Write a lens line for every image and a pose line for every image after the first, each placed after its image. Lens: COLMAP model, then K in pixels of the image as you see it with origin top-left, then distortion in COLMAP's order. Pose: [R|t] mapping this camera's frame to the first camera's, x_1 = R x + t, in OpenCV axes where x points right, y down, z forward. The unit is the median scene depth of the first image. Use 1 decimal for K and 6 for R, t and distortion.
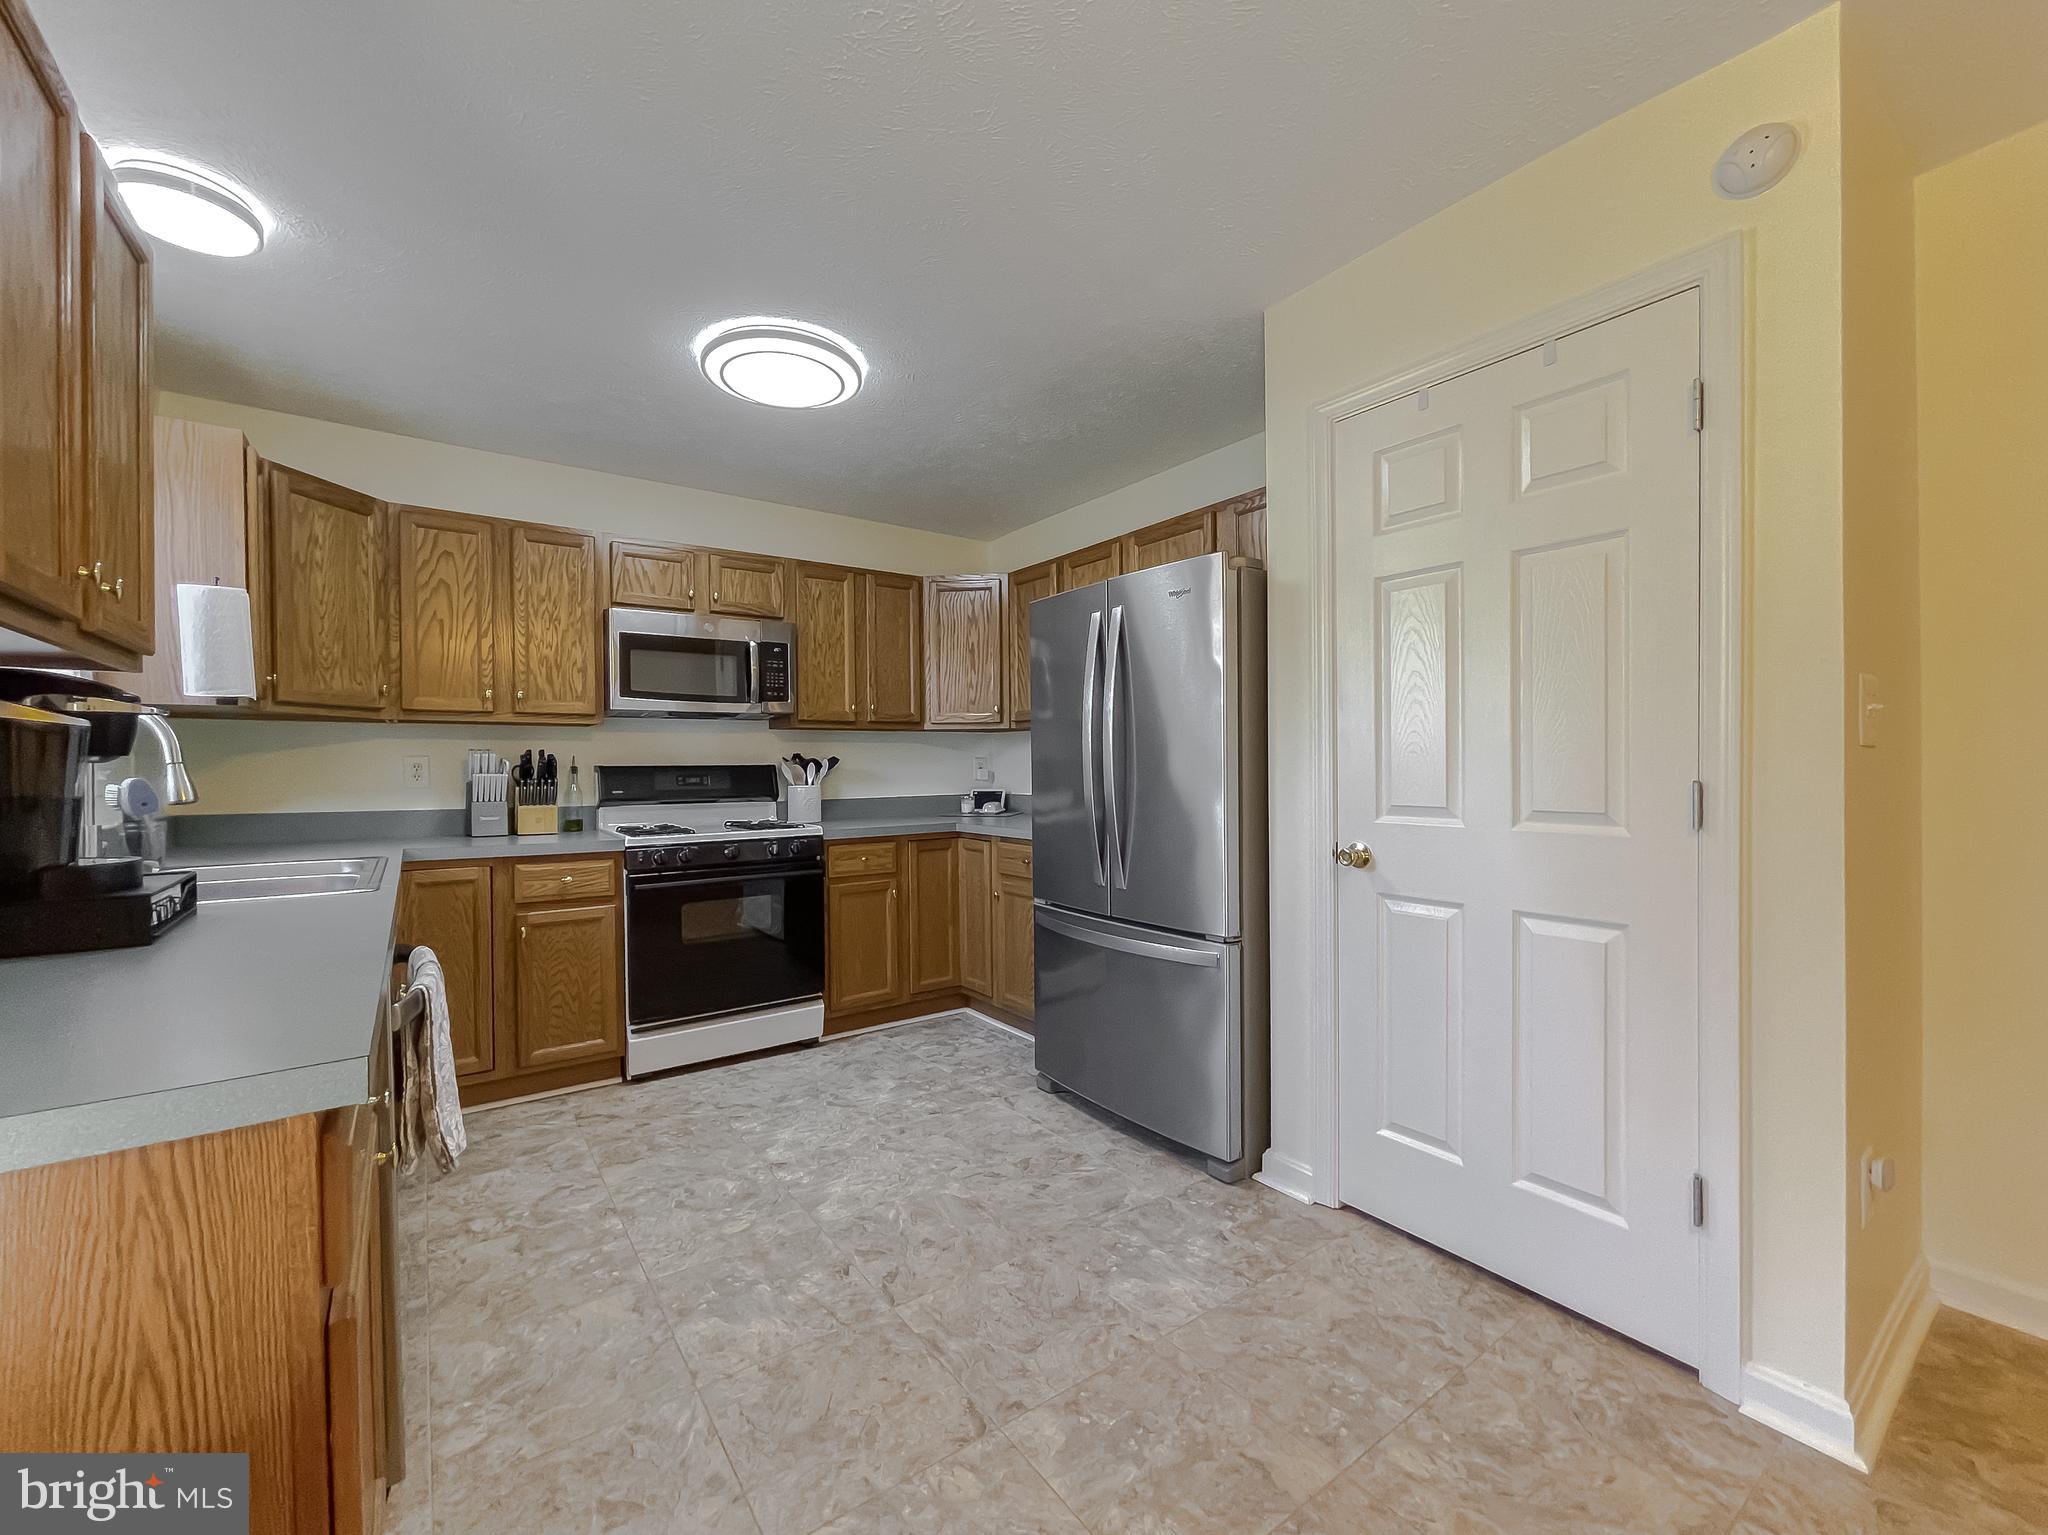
lens RADIAL K [[857.7, 0, 1033.6], [0, 857.7, 771.3], [0, 0, 1]] dist [-0.004935, 0.003328]
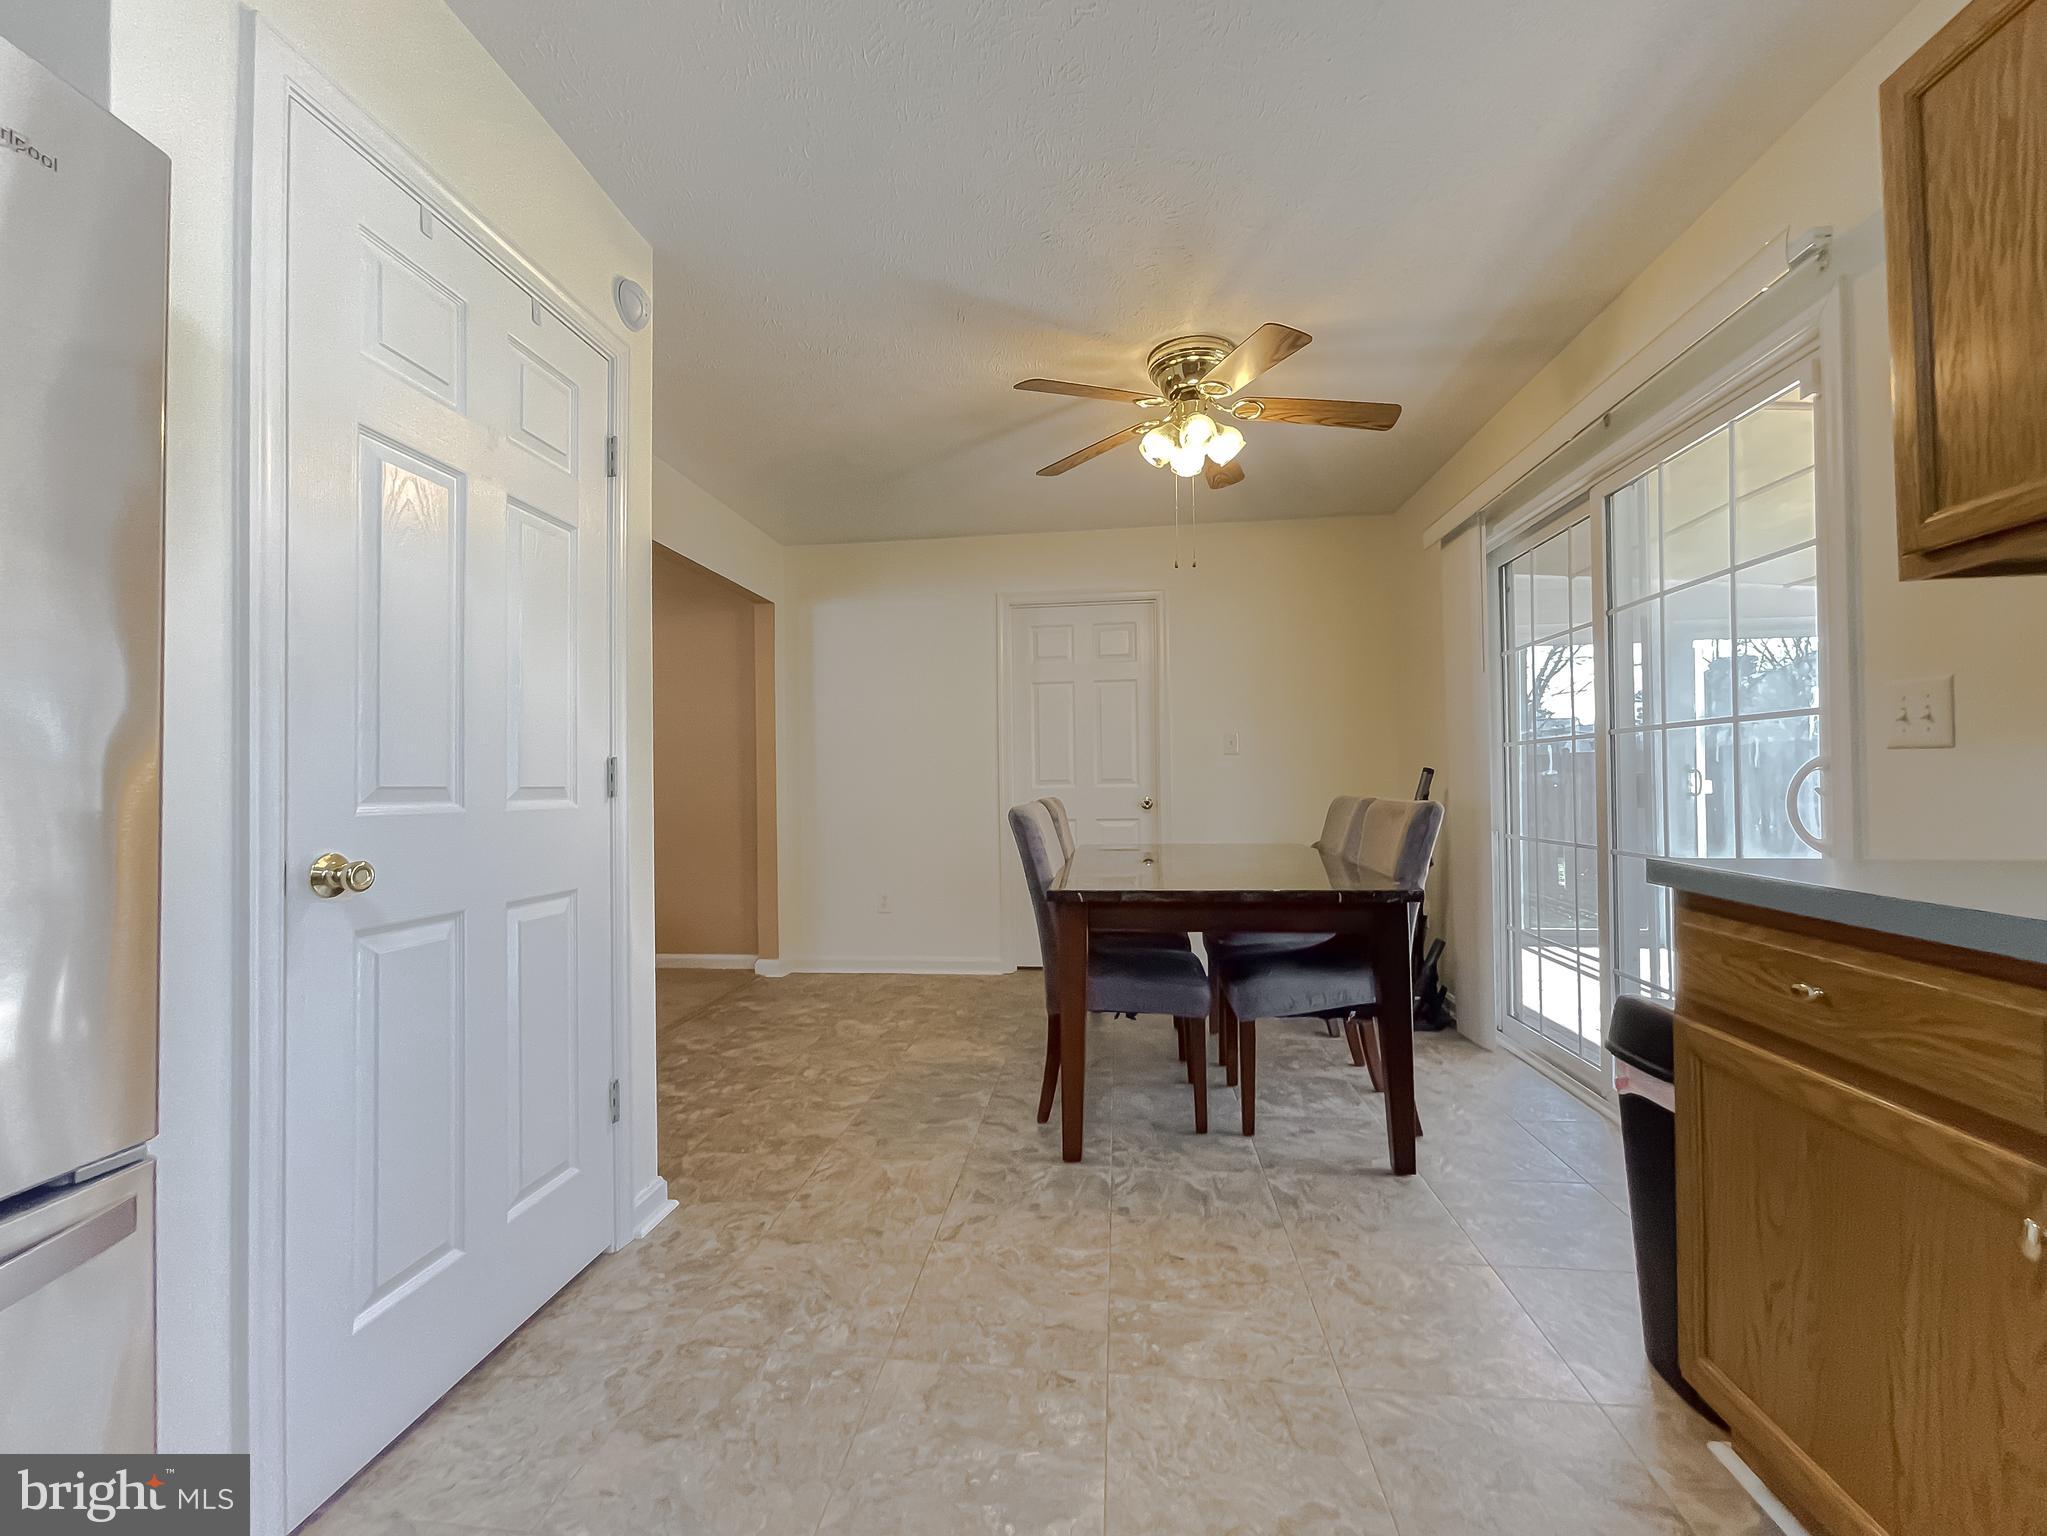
lens RADIAL K [[857.2, 0, 1011.2], [0, 857.2, 764.2], [0, 0, 1]] dist [-0.004935, 0.003328]
pose [[-0.722811, 0.028344, 0.690464, -0.246824], [0.023284, 0.999590, -0.016659, 0.029259], [-0.690653, 0.004036, -0.723175, 0.758630]]
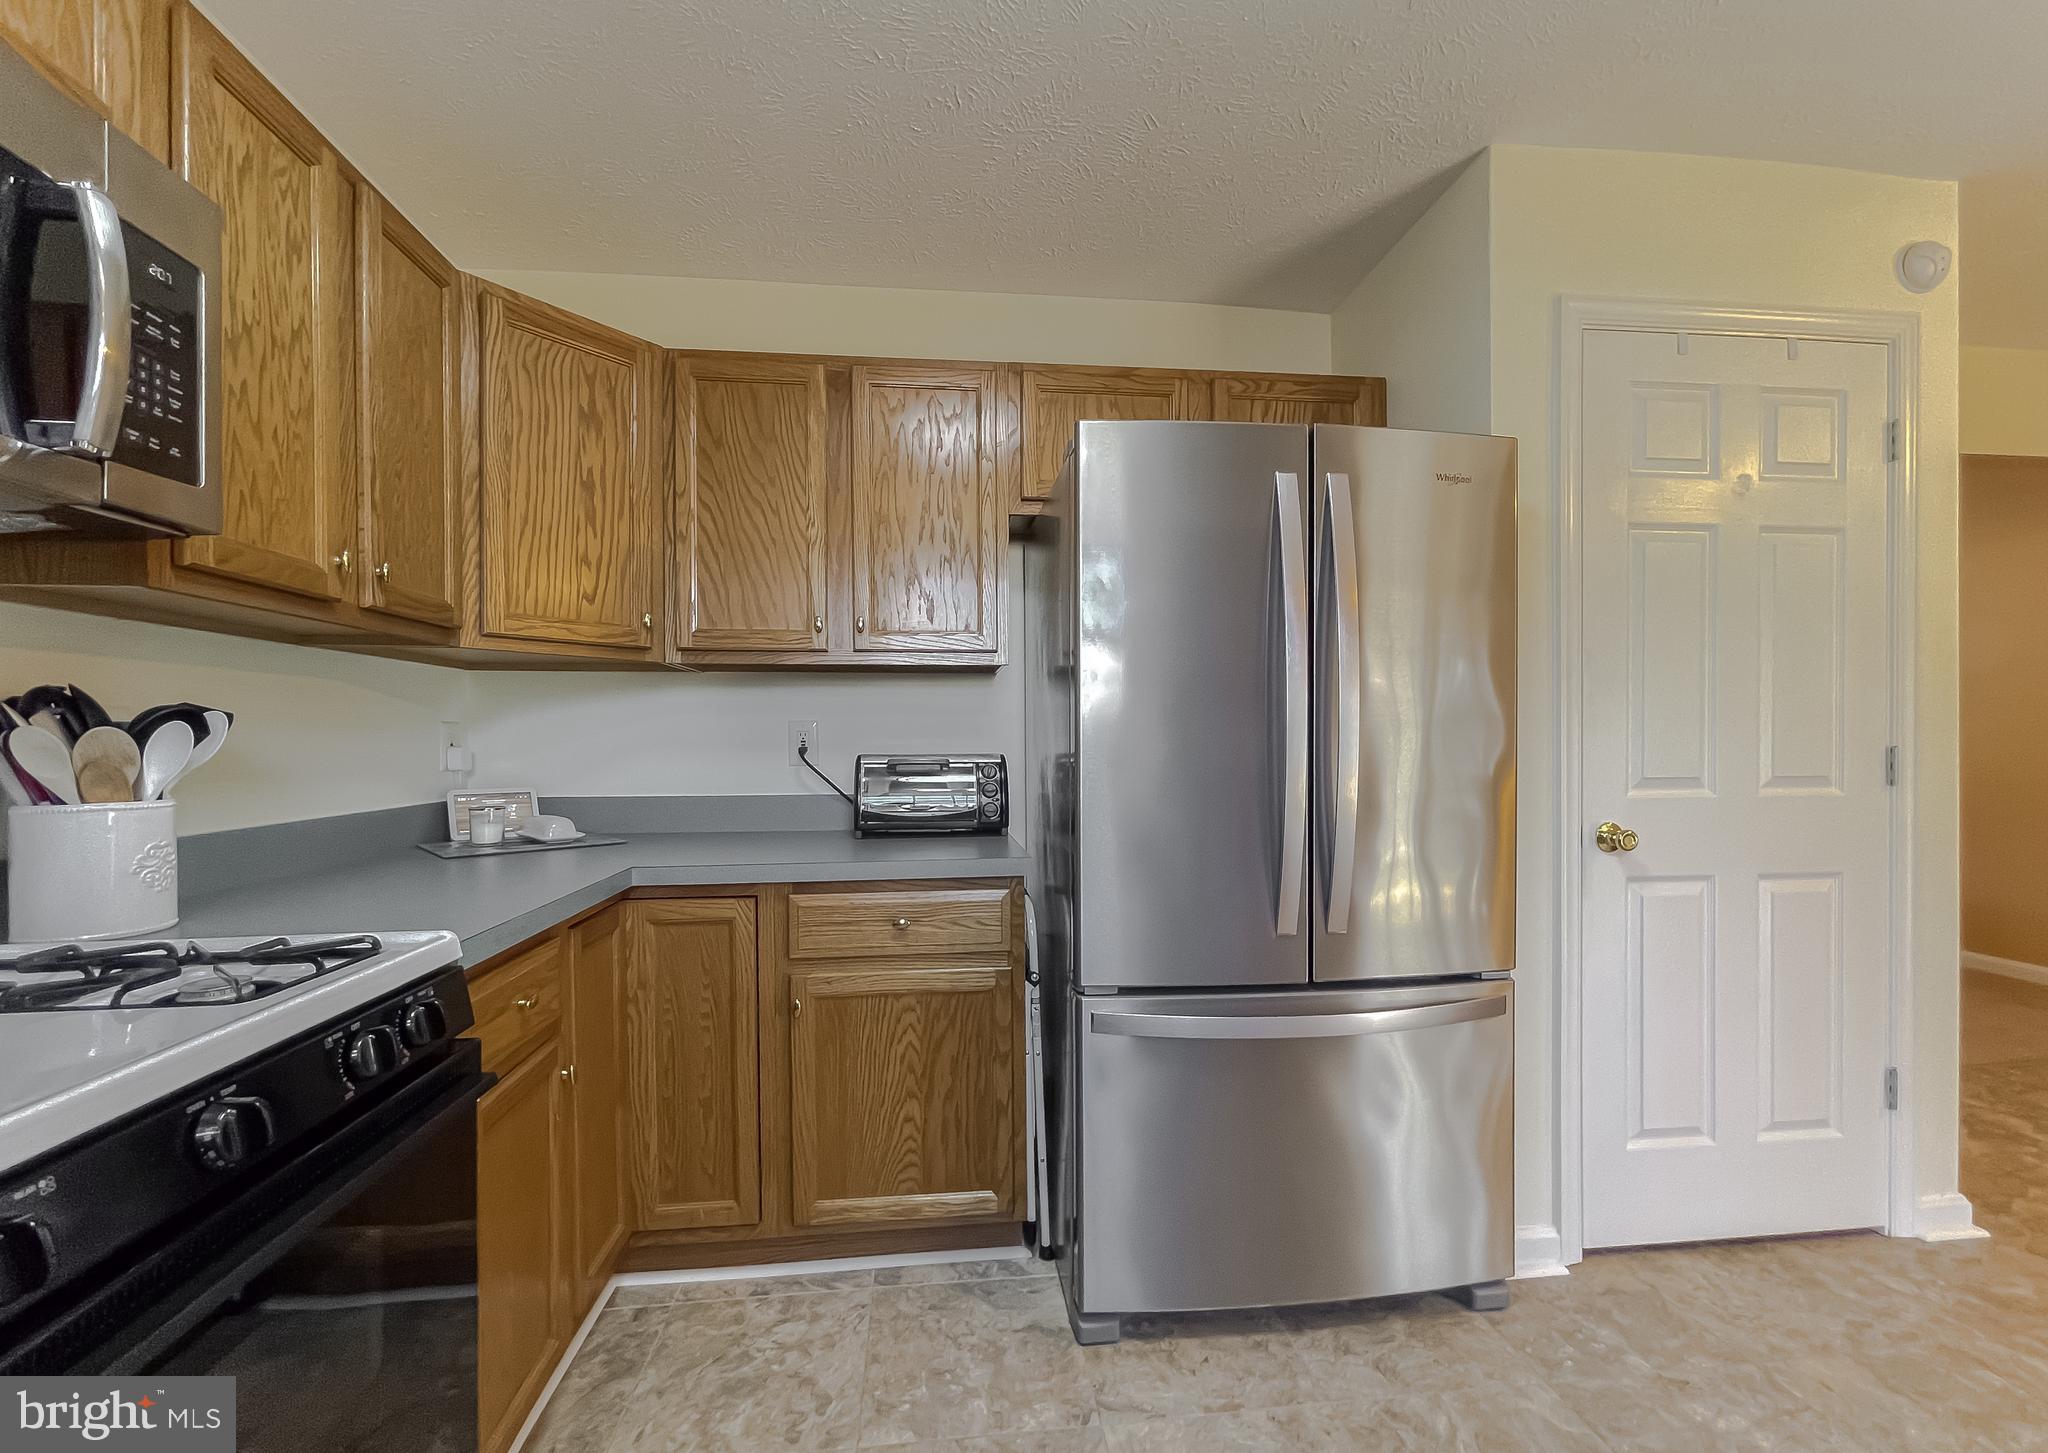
lens RADIAL K [[837.7, 0, 1023.8], [0, 837.7, 747.1], [0, 0, 1]] dist [-0.007039, 0.000005]
pose [[0.497990, -0.000698, 0.867182, -0.444602], [0.009398, 0.999945, -0.004592, 0.003540], [-0.867132, 0.010437, 0.497970, 0.753704]]
